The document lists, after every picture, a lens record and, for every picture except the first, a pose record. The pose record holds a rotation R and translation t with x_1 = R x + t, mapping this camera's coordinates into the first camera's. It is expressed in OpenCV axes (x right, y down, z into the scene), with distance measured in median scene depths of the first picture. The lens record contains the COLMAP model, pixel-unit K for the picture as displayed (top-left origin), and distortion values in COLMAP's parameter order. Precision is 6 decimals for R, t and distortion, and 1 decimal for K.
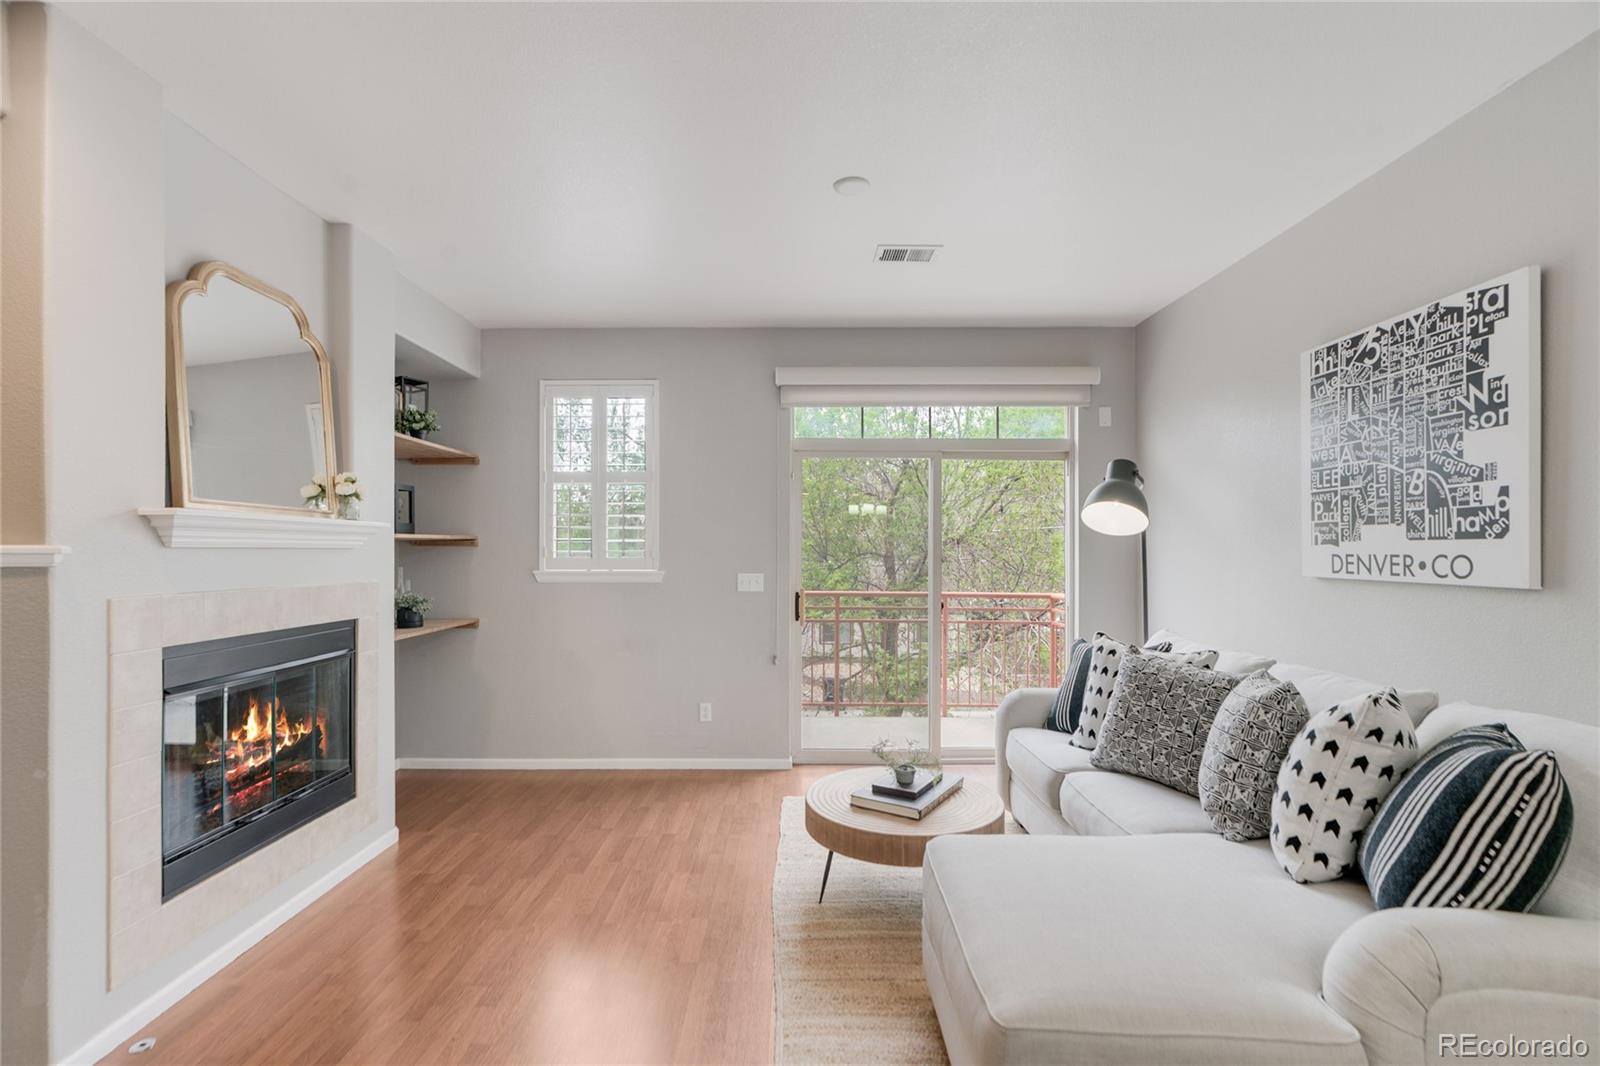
lens RADIAL K [[724.3, 0, 798.6], [0, 724.3, 548.4], [0, 0, 1]] dist [-0.001325, 0.001111]
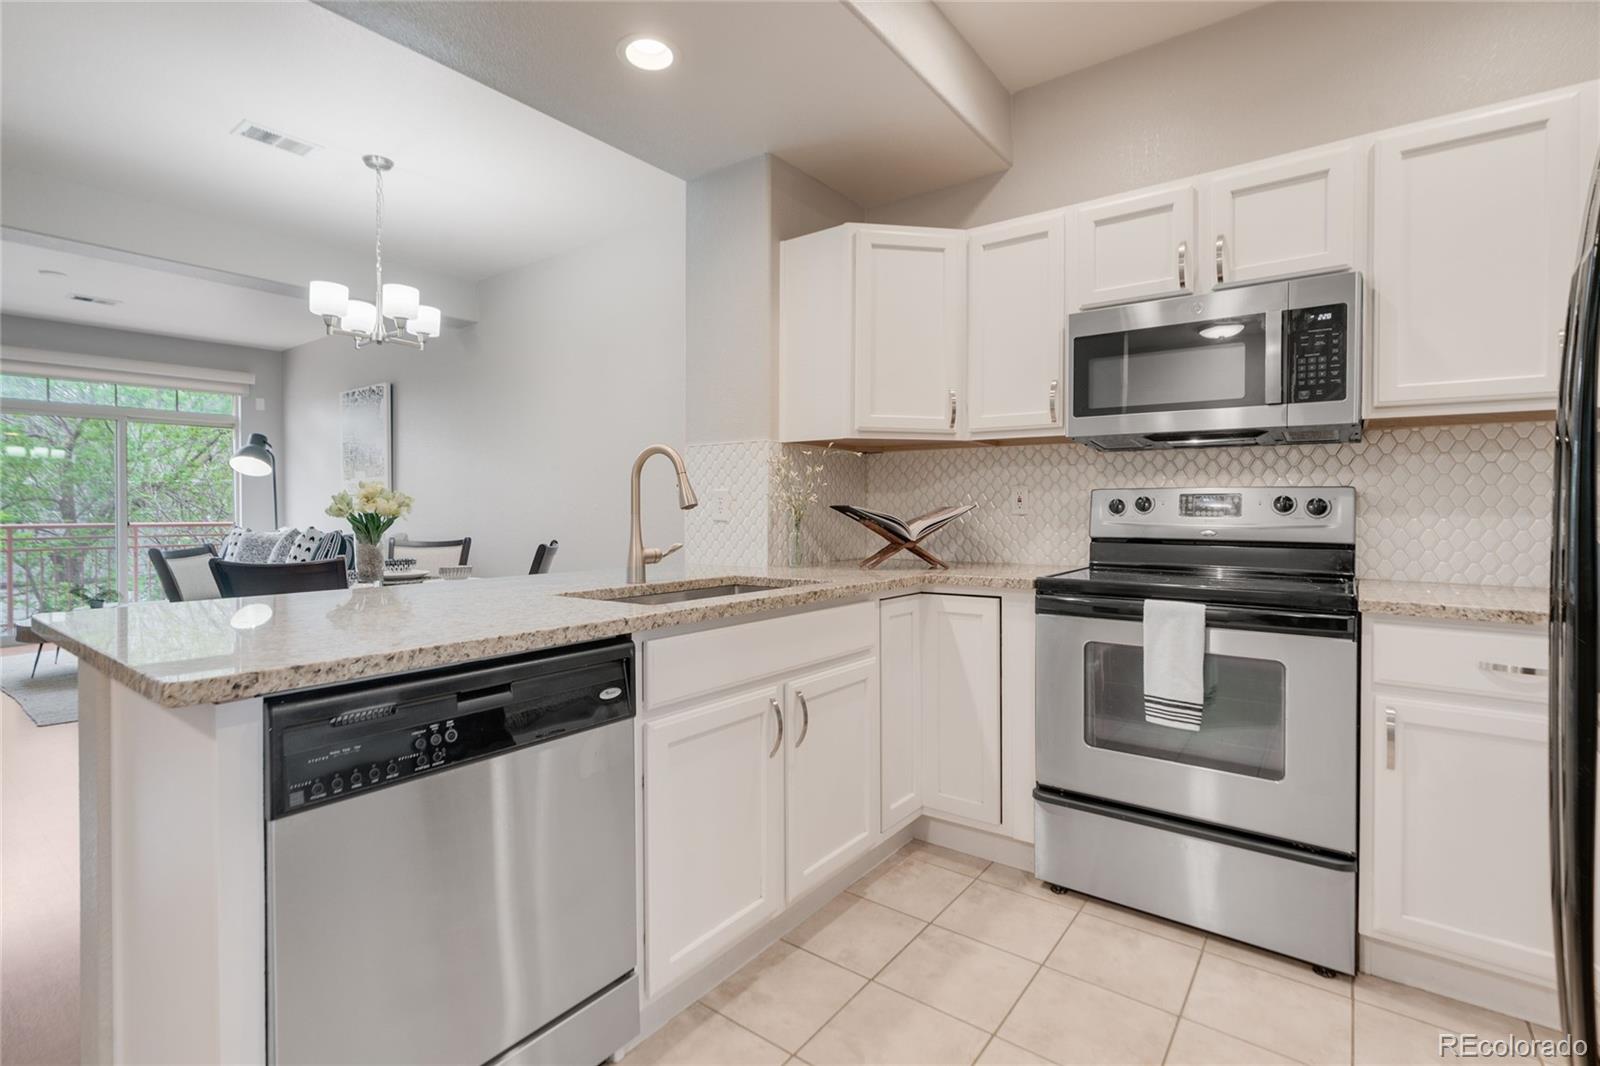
lens RADIAL K [[737.7, 0, 794.6], [0, 737.7, 510.6], [0, 0, 1]] dist [-0.001079, 0.000878]
pose [[0.611799, -0.008518, 0.790967, -0.268575], [0.004376, 0.999963, 0.007383, 0.086959], [-0.791001, -0.001056, 0.611814, -1.680422]]
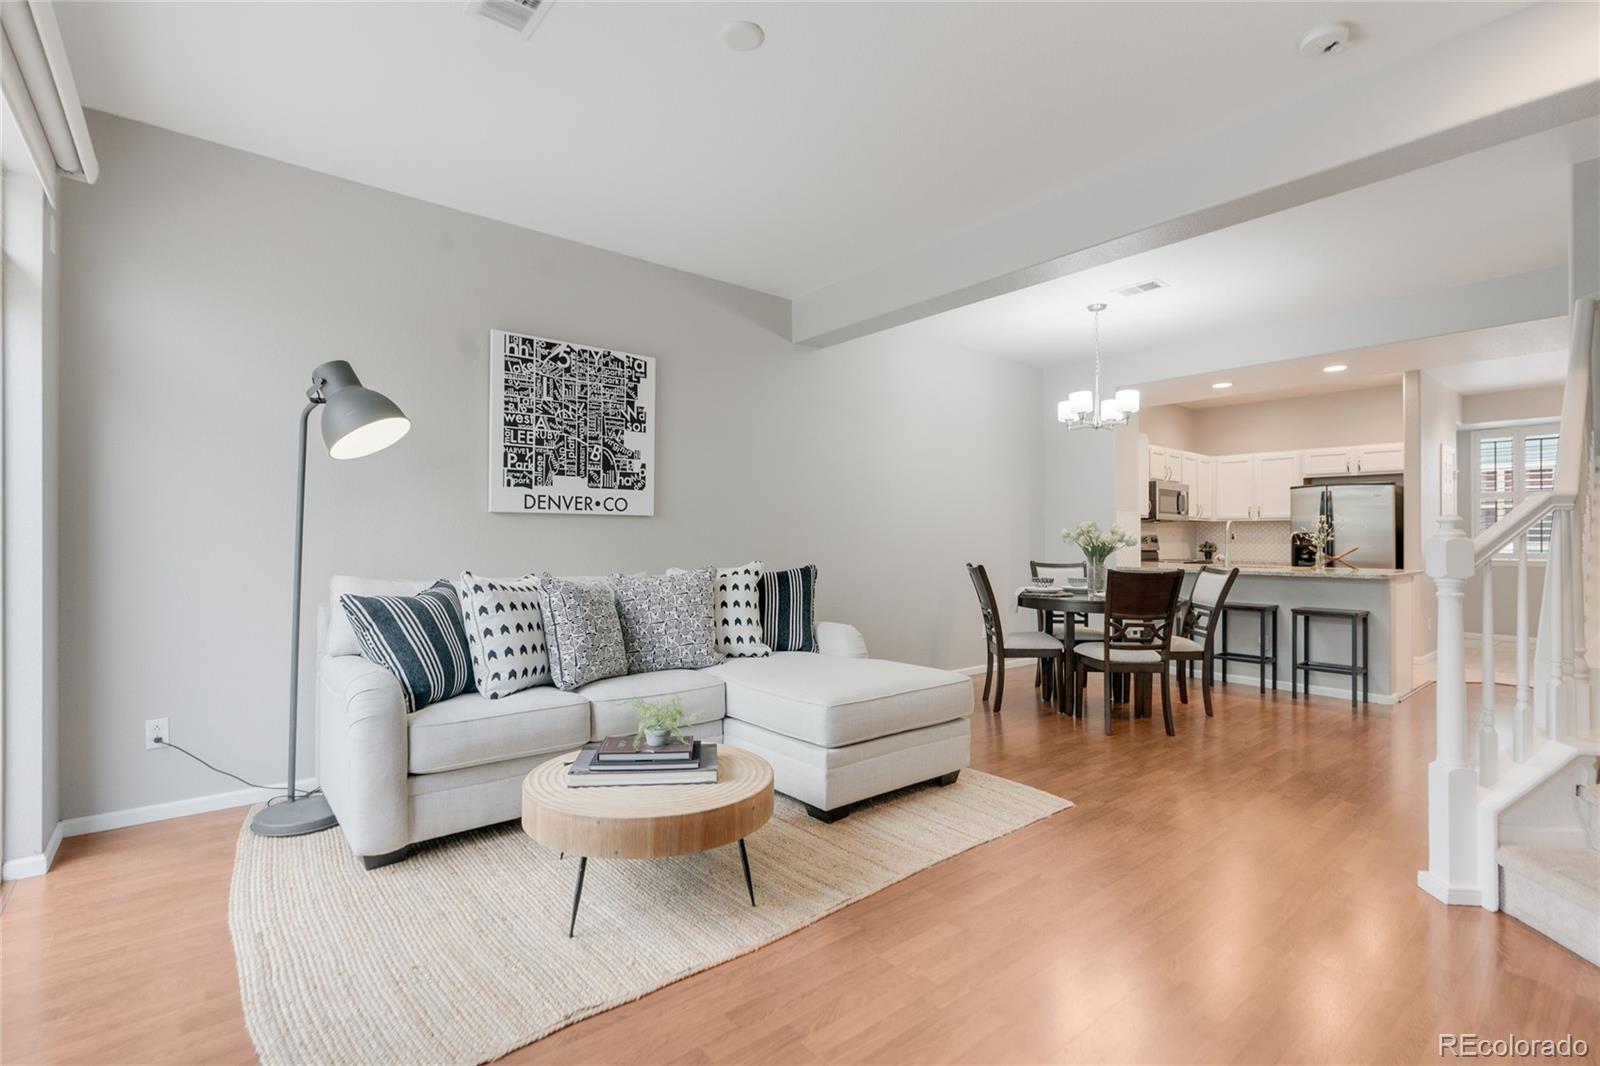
lens RADIAL K [[731.6, 0, 792.1], [0, 731.6, 535.1], [0, 0, 1]] dist [-0.002103, 0.001103]
pose [[-0.627181, -0.001598, 0.778872, -0.676688], [-0.005404, 0.999983, -0.002300, 0.090811], [-0.778855, -0.005652, -0.627179, 1.589104]]
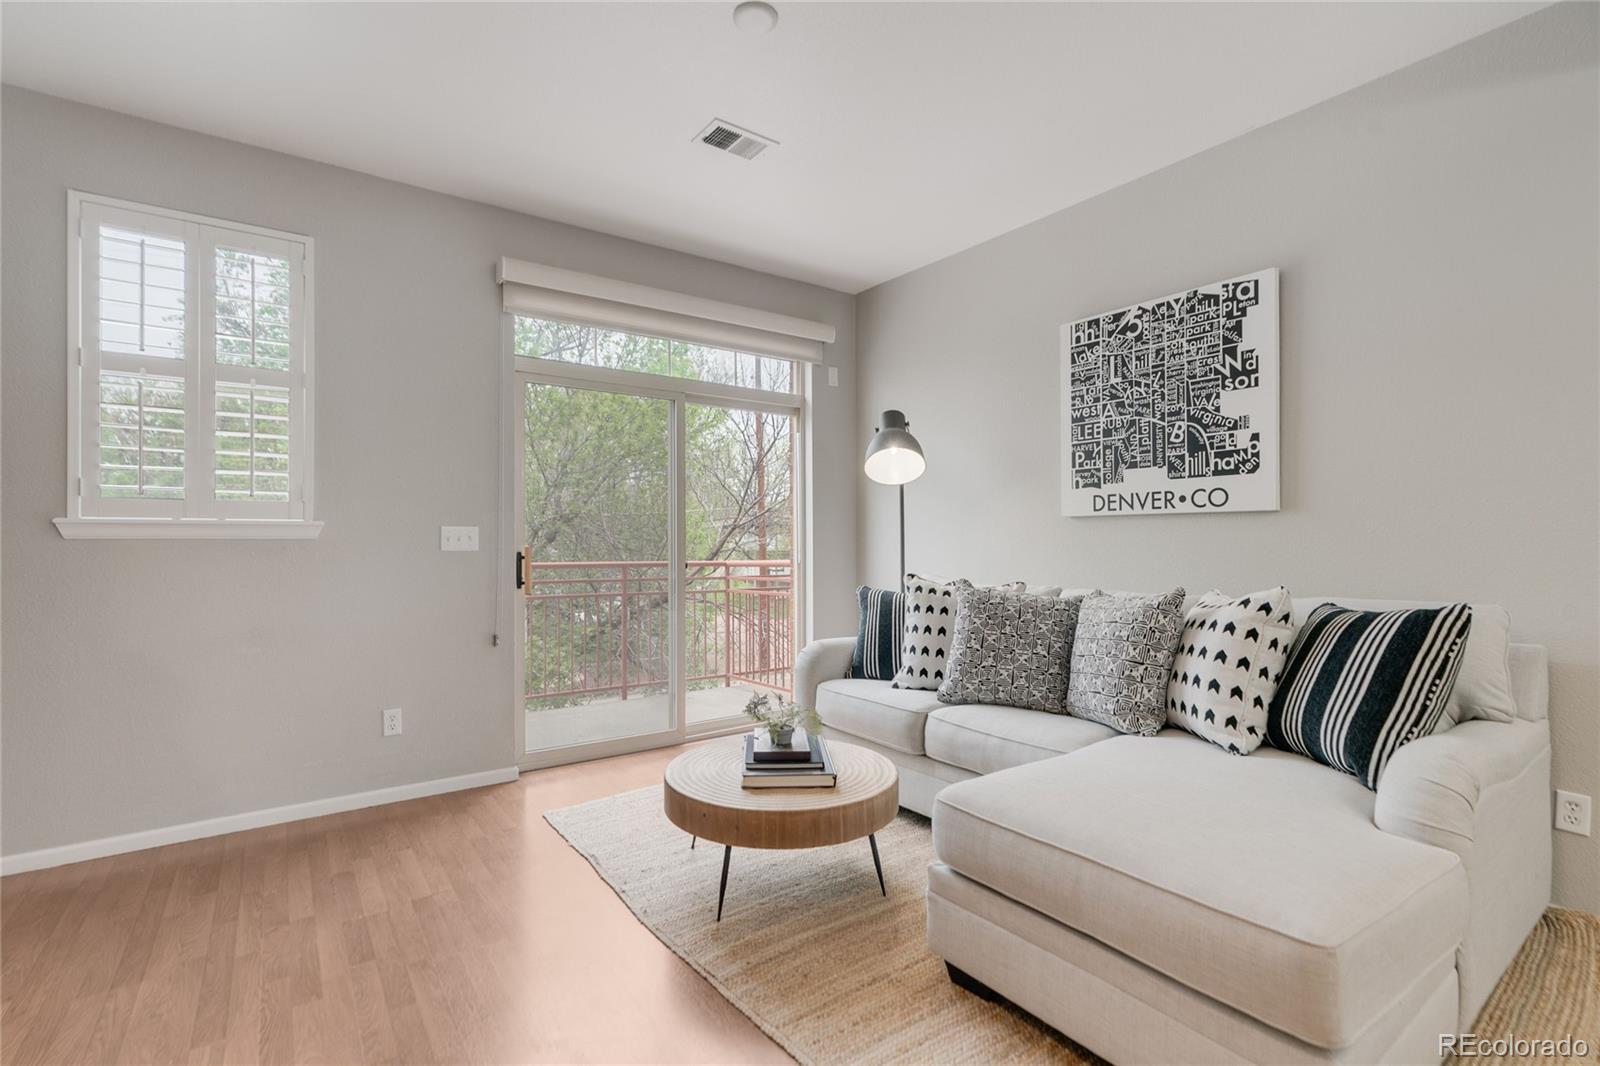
lens RADIAL K [[731.6, 0, 792.1], [0, 731.6, 535.1], [0, 0, 1]] dist [-0.002103, 0.001103]
pose [[0.815418, 0.001564, 0.578870, -0.392188], [0.002438, 0.999978, -0.006135, 0.086314], [-0.578867, 0.006414, 0.815397, 0.335577]]
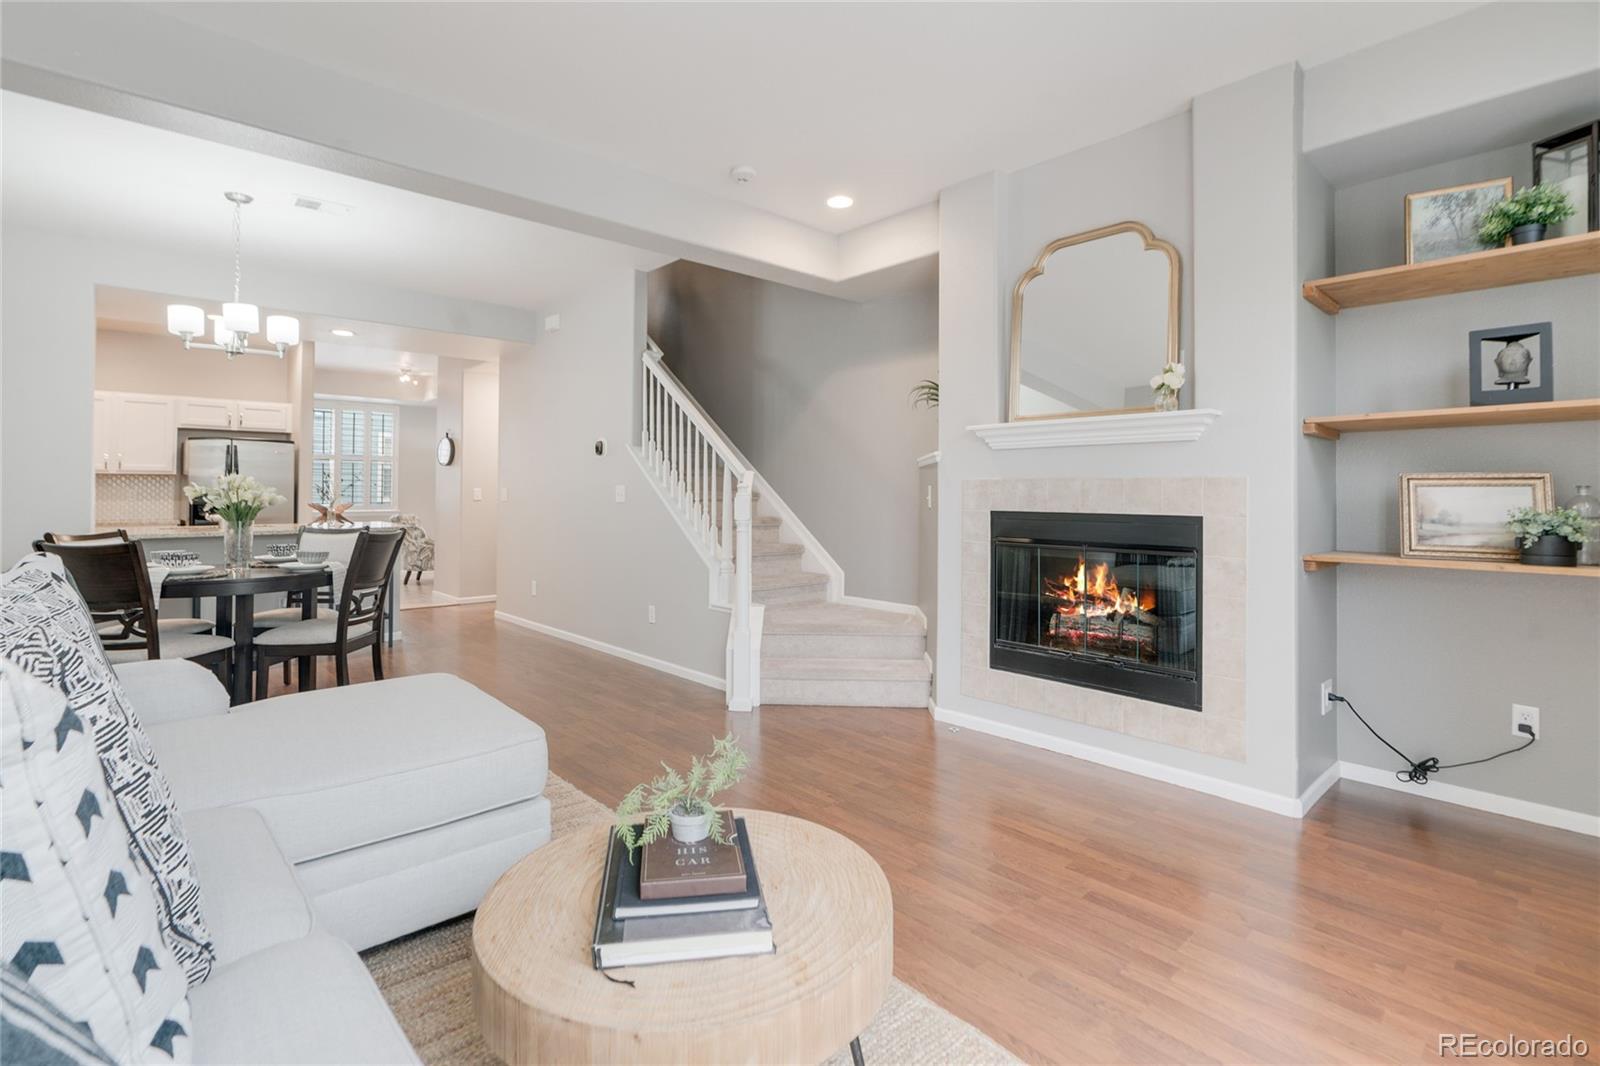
lens RADIAL K [[751.9, 0, 787.3], [0, 751.9, 479.6], [0, 0, 1]] dist [-0.000219, 0.000577]
pose [[-0.747196, -0.019415, -0.664321, 0.501199], [-0.004100, 0.999689, -0.024605, 0.090914], [0.664592, -0.015661, -0.747043, 1.644252]]
